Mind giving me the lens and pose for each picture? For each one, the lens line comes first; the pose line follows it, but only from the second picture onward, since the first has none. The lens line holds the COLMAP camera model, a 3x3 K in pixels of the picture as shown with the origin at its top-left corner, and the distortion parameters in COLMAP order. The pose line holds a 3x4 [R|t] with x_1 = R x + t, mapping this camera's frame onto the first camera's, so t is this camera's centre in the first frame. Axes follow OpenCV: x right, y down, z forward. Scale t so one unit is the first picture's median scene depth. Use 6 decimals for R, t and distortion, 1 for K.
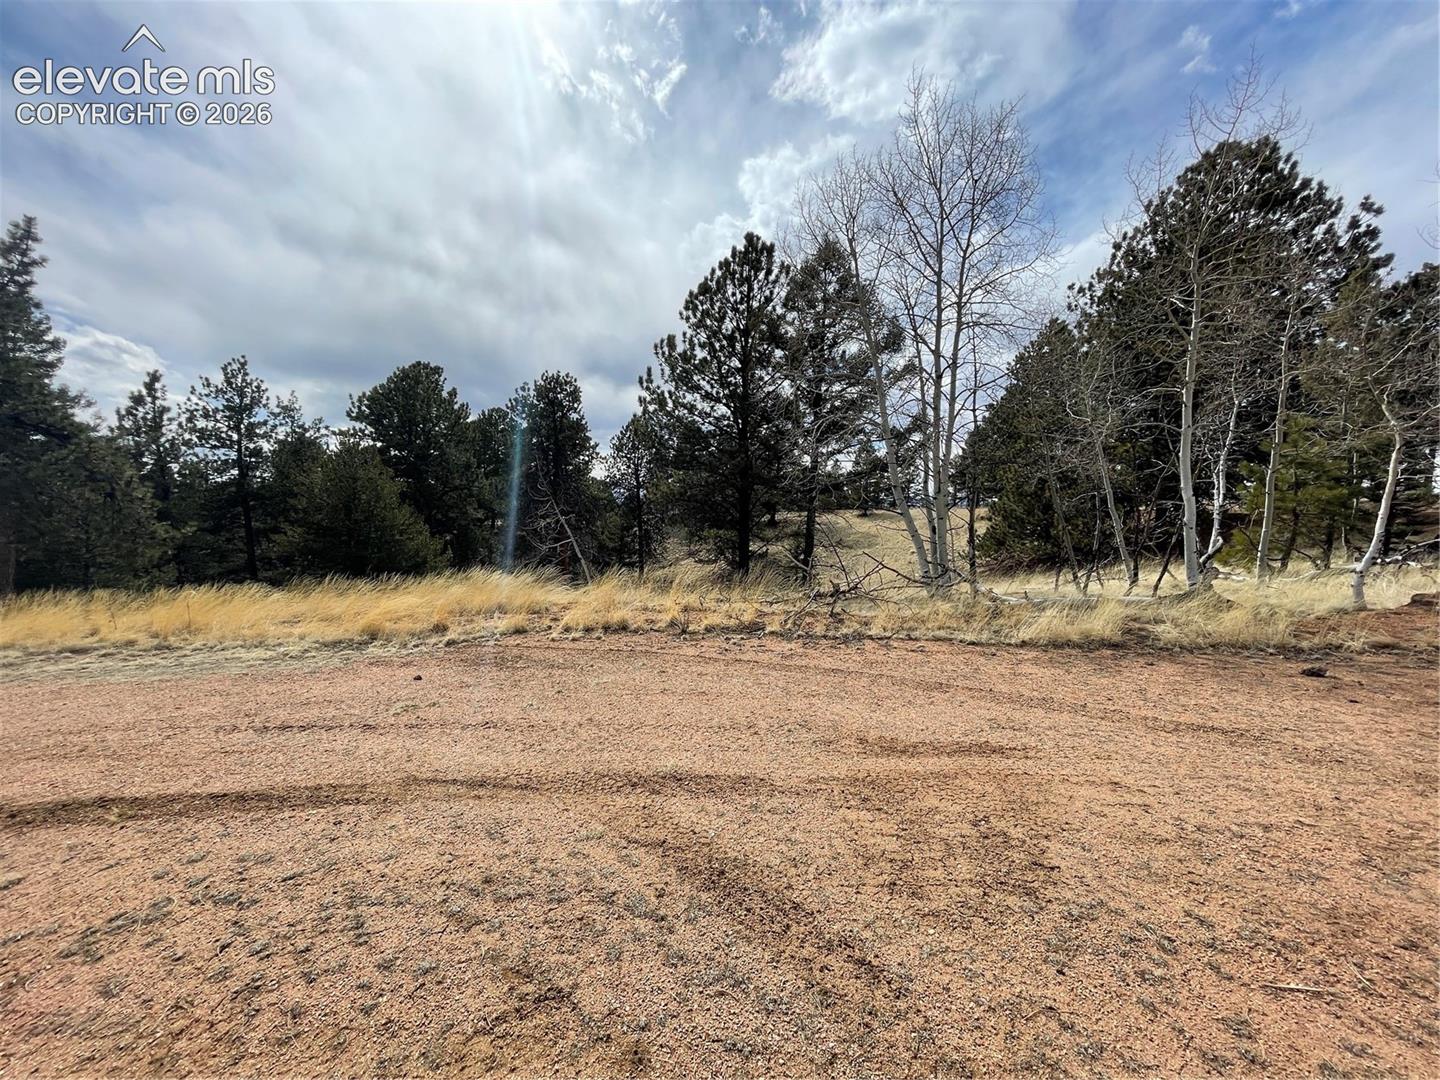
lens RADIAL K [[567.3, 0, 729.6], [0, 567.3, 540.3], [0, 0, 1]] dist [0.000213, -0.000028]
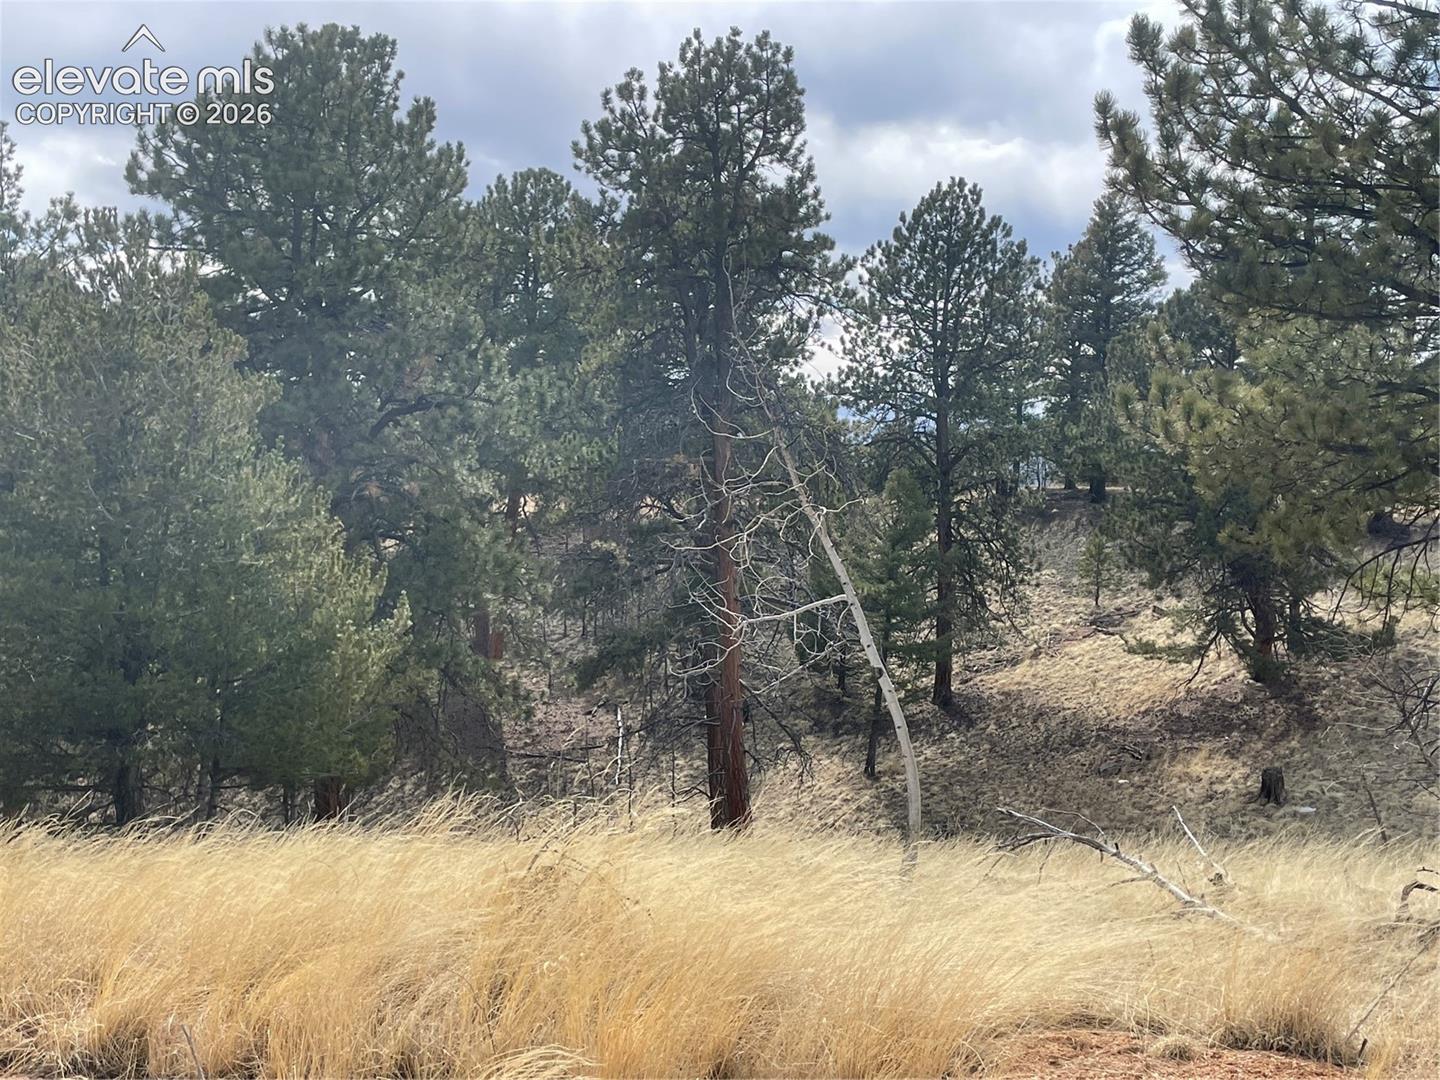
lens RADIAL K [[1638.8, 0, 702.4], [0, 1638.8, 513.0], [0, 0, 1]] dist [0.111073, -0.230124]
pose [[0.963552, 0.021322, -0.266669, -0.071595], [-0.029621, 0.999193, -0.027135, -0.008113], [0.265875, 0.034045, 0.963406, 0.131351]]
